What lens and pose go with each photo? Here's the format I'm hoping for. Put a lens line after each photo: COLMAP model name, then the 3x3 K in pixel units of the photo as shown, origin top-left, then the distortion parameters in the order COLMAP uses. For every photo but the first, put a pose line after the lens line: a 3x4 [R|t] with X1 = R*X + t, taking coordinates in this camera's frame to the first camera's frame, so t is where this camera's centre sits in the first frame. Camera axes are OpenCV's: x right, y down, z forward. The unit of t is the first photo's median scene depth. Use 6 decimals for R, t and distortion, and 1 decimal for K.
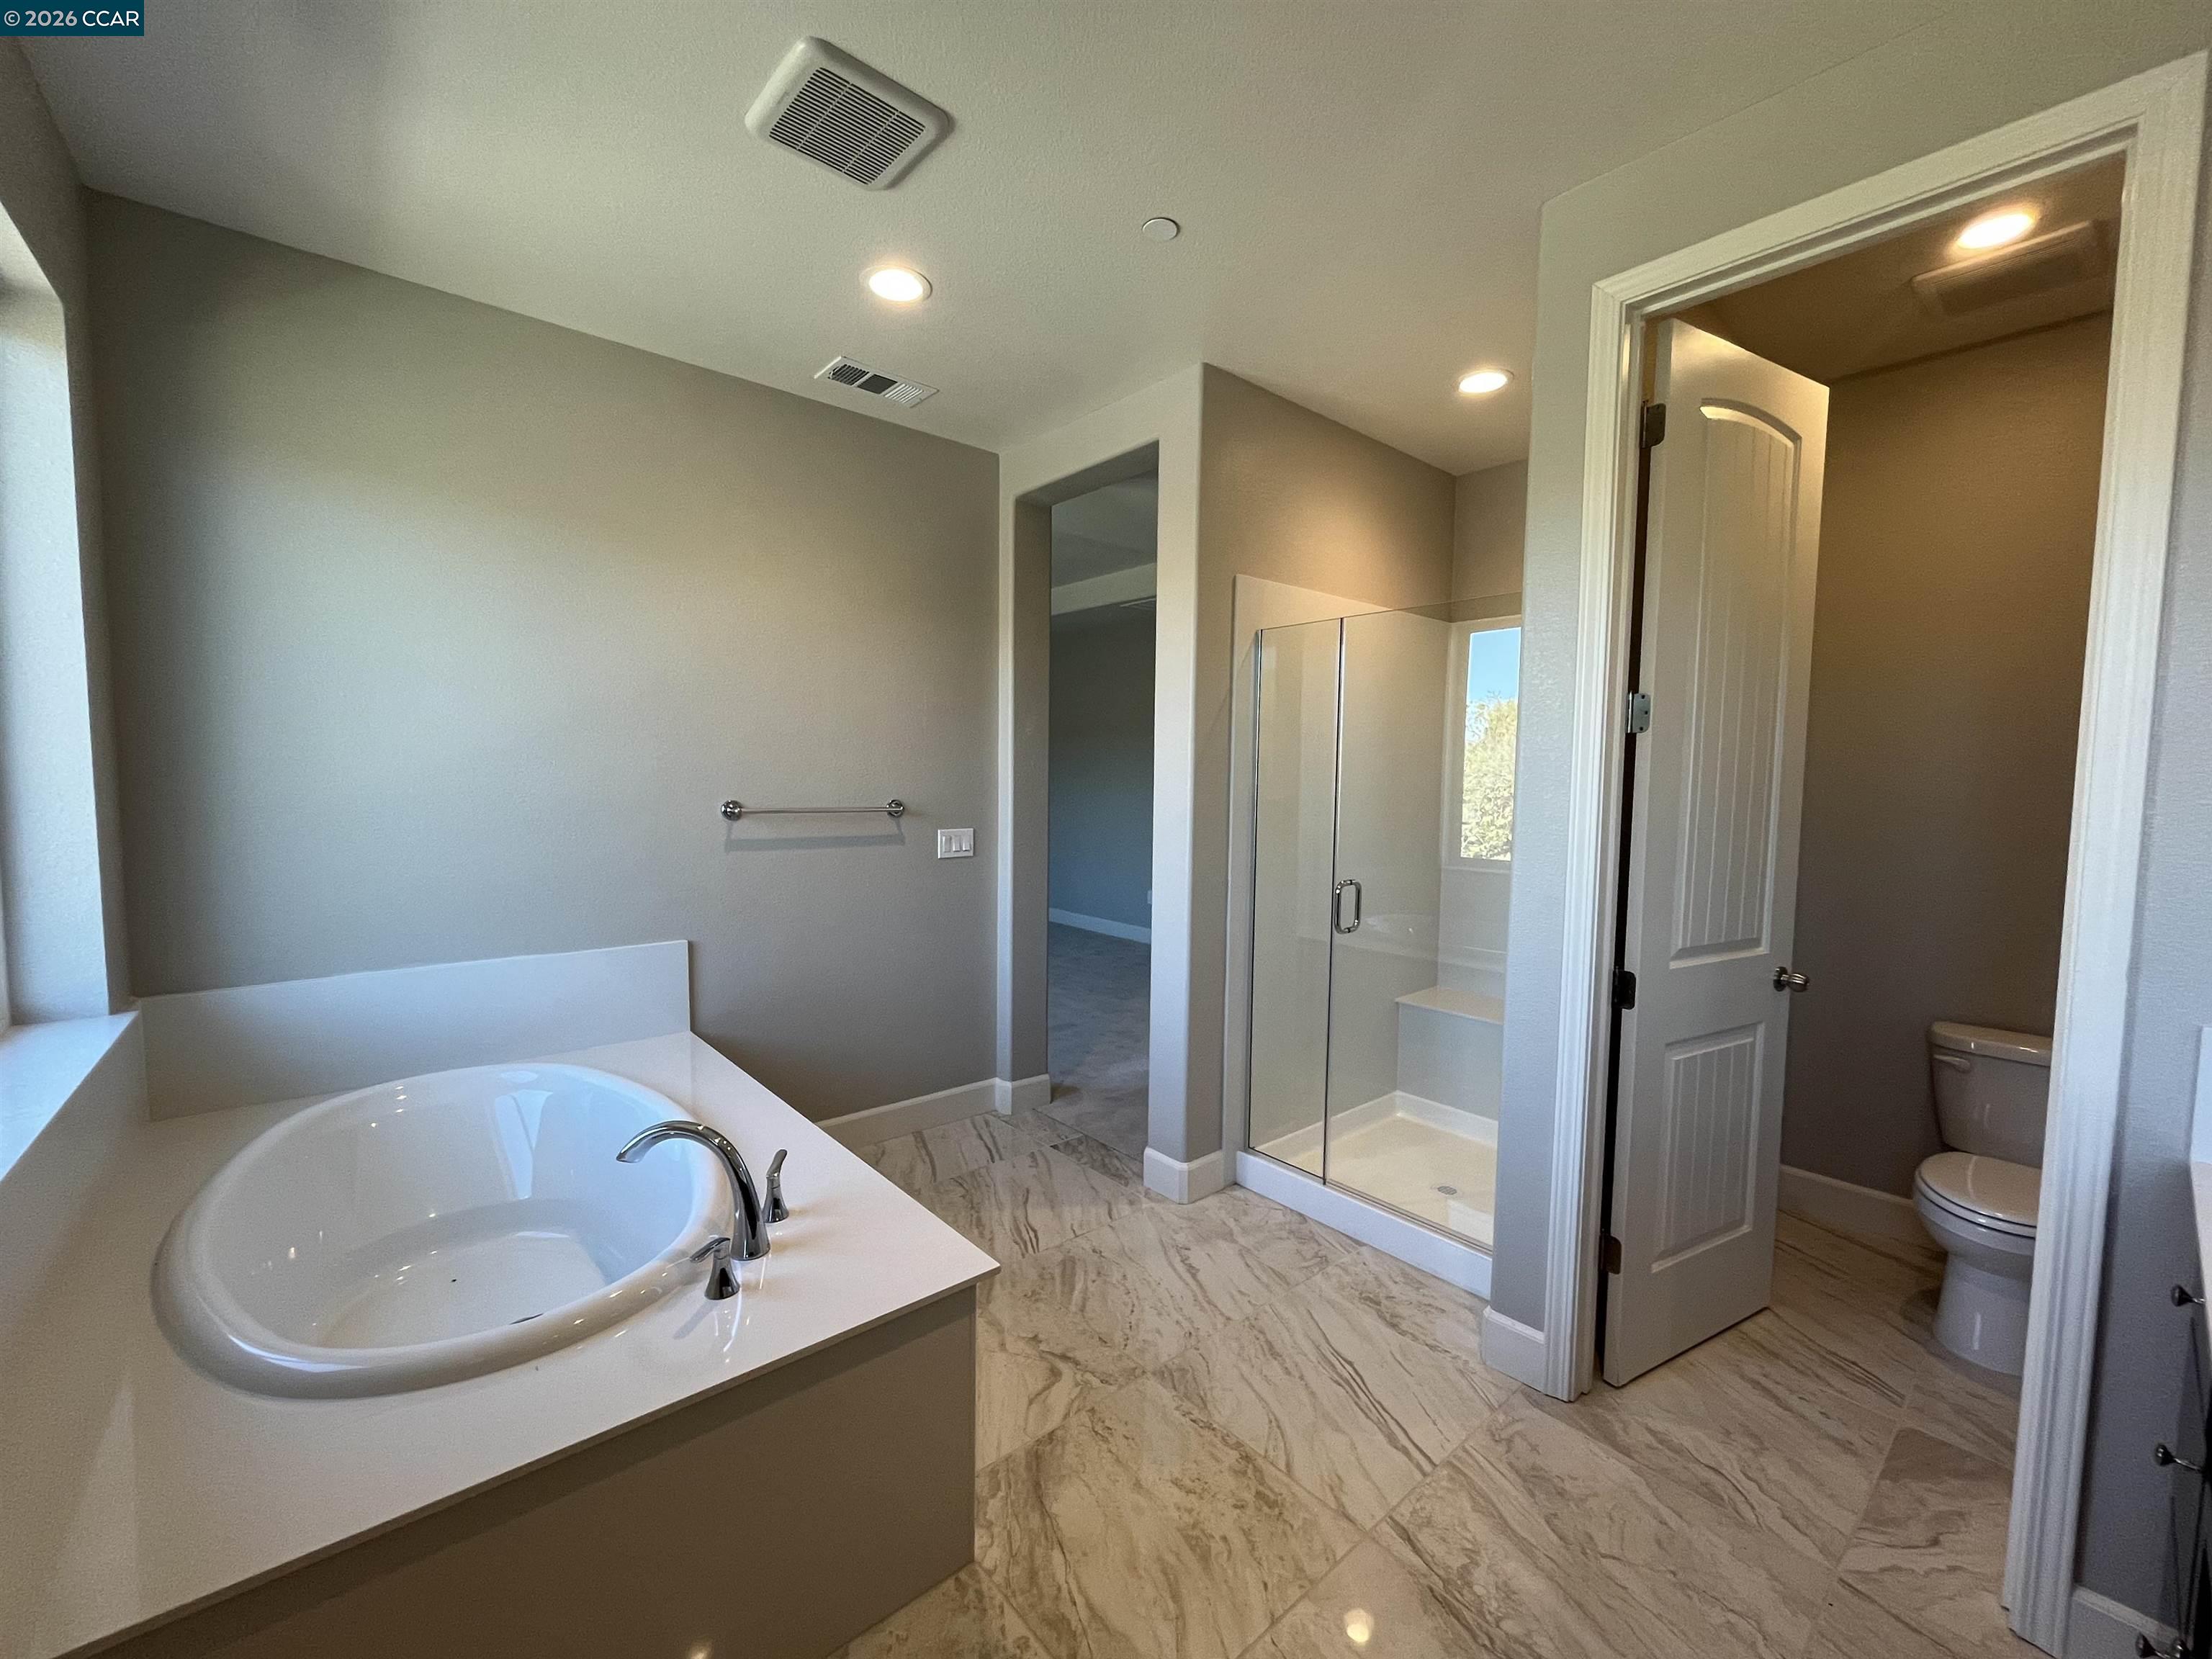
lens RADIAL K [[890.7, 0, 1106.2], [0, 890.7, 832.4], [0, 0, 1]] dist [-0.004466, -0.000167]
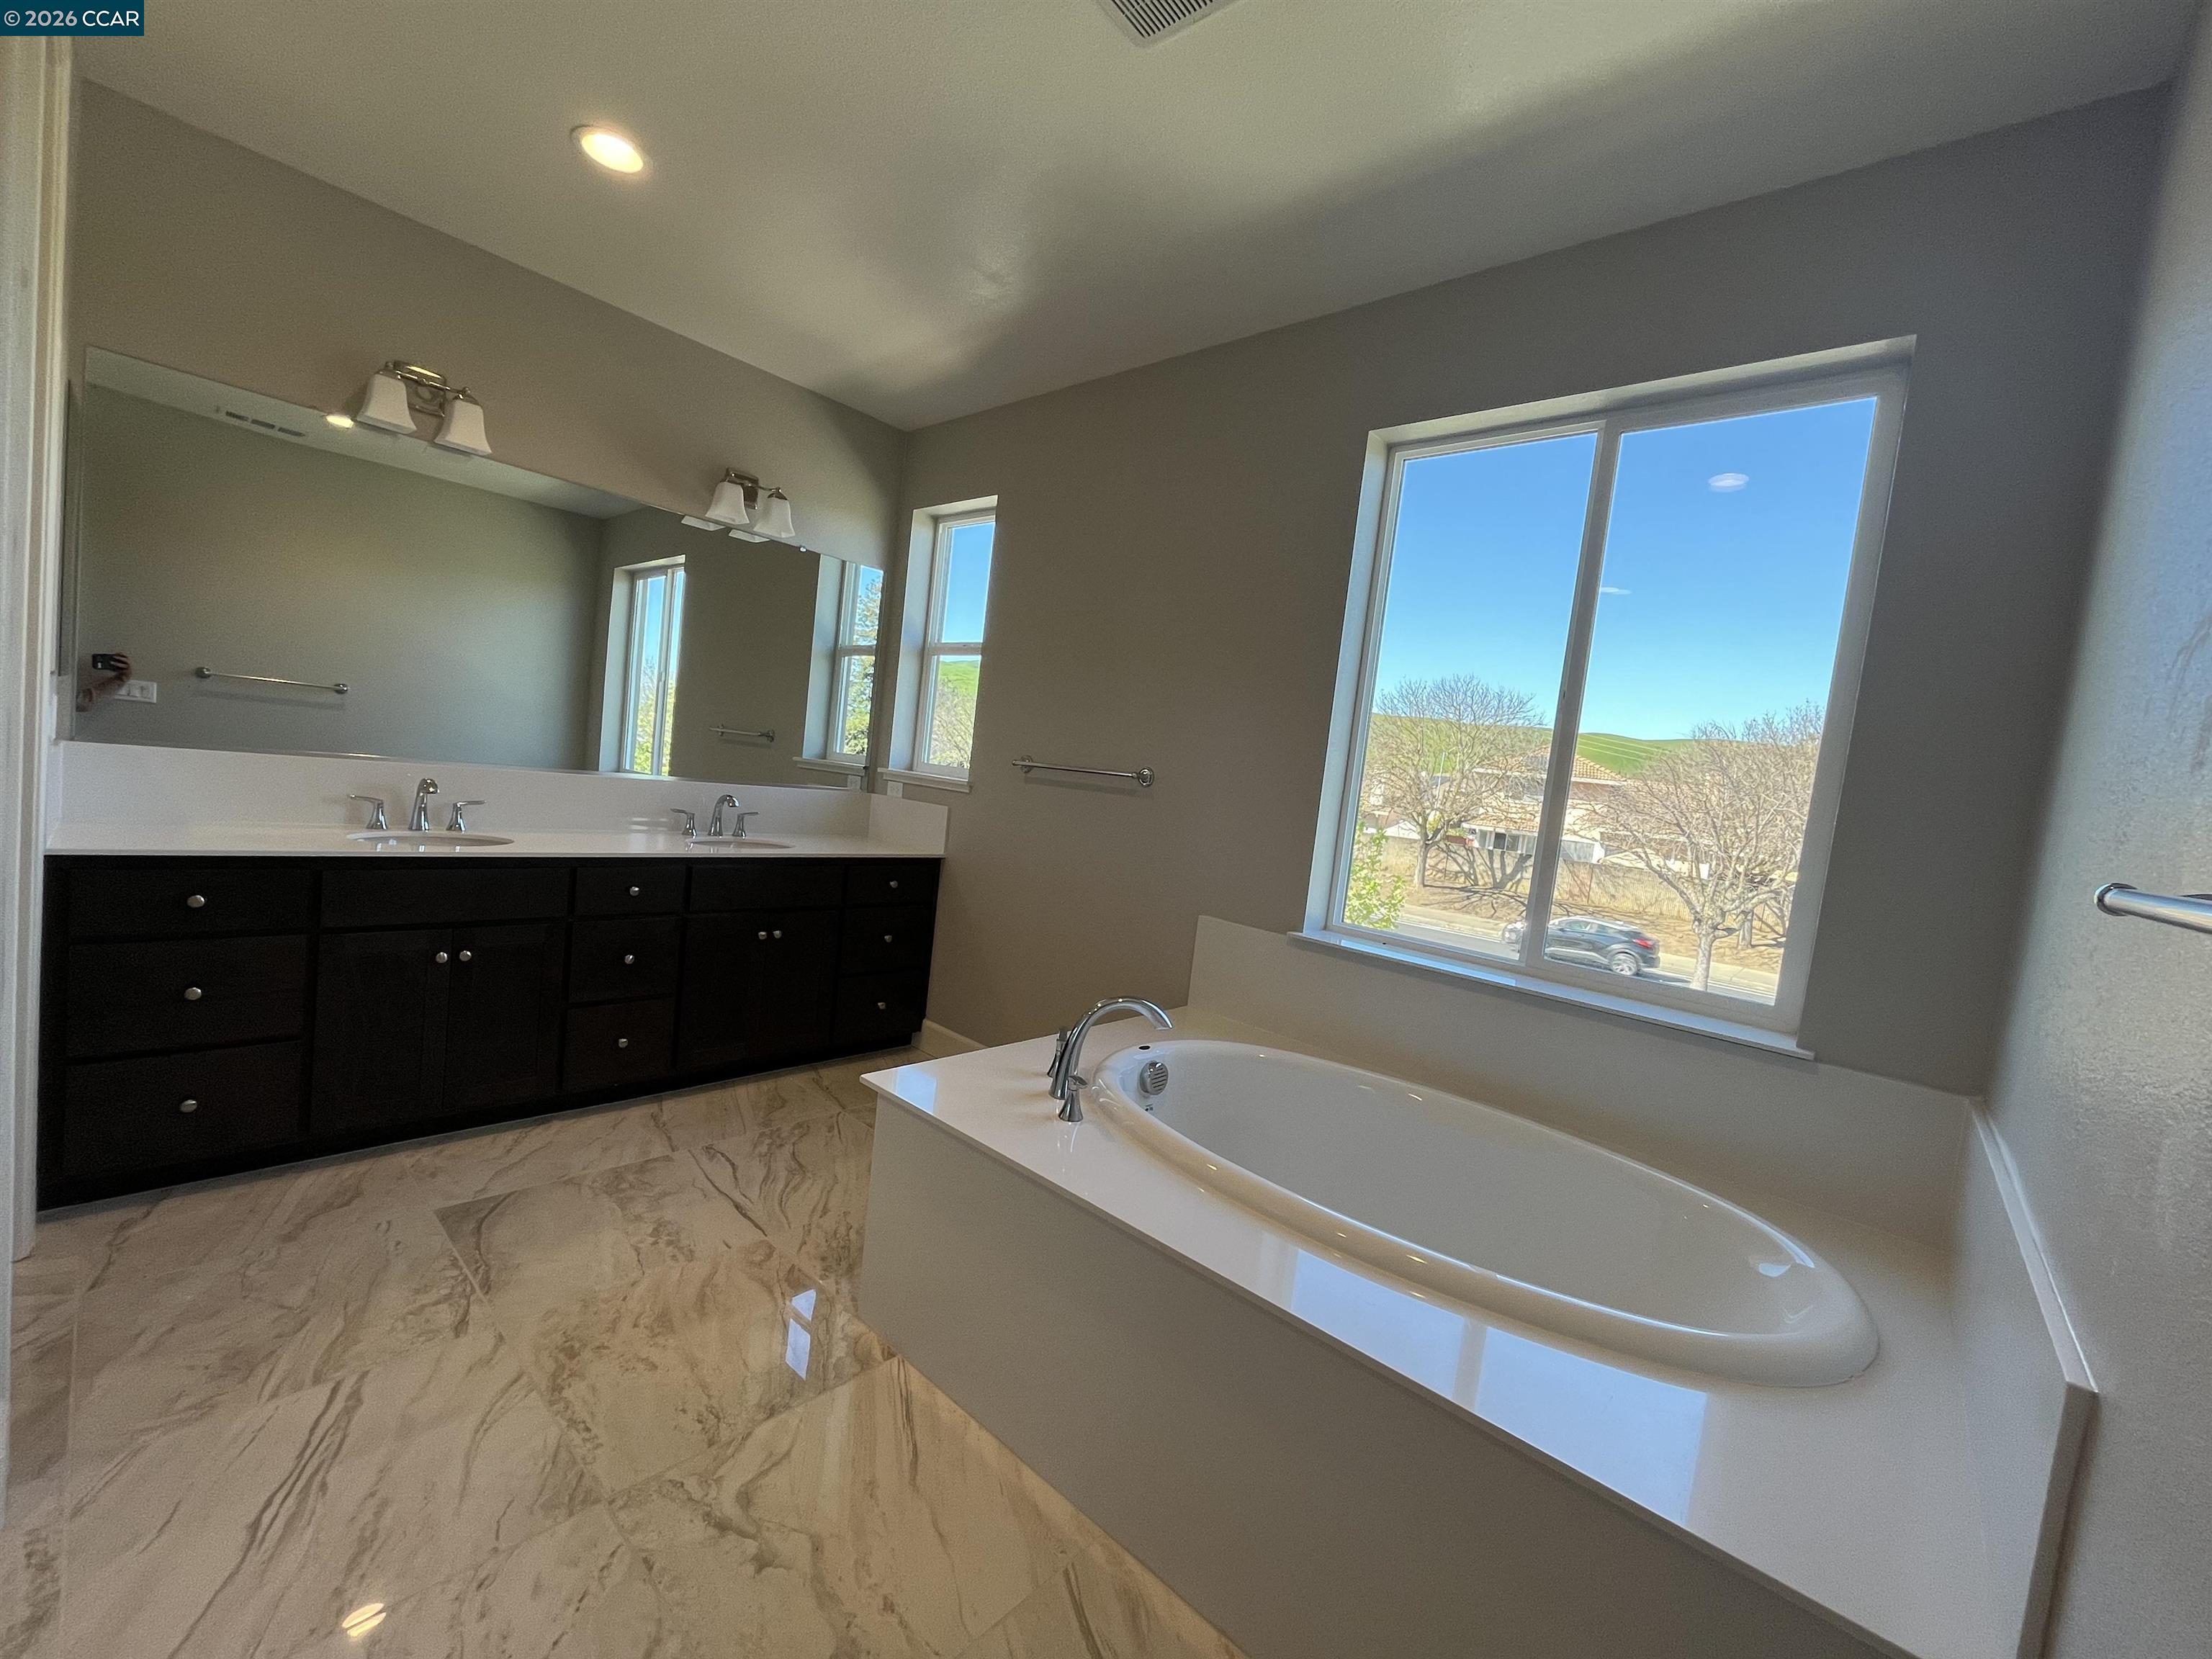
lens RADIAL K [[890.7, 0, 1106.2], [0, 890.7, 828.0], [0, 0, 1]] dist [-0.004466, -0.000167]
pose [[-0.983871, -0.114169, -0.137705, -0.200577], [-0.132577, 0.982224, 0.132892, -0.061849], [0.120085, 0.149005, -0.981518, 1.808717]]
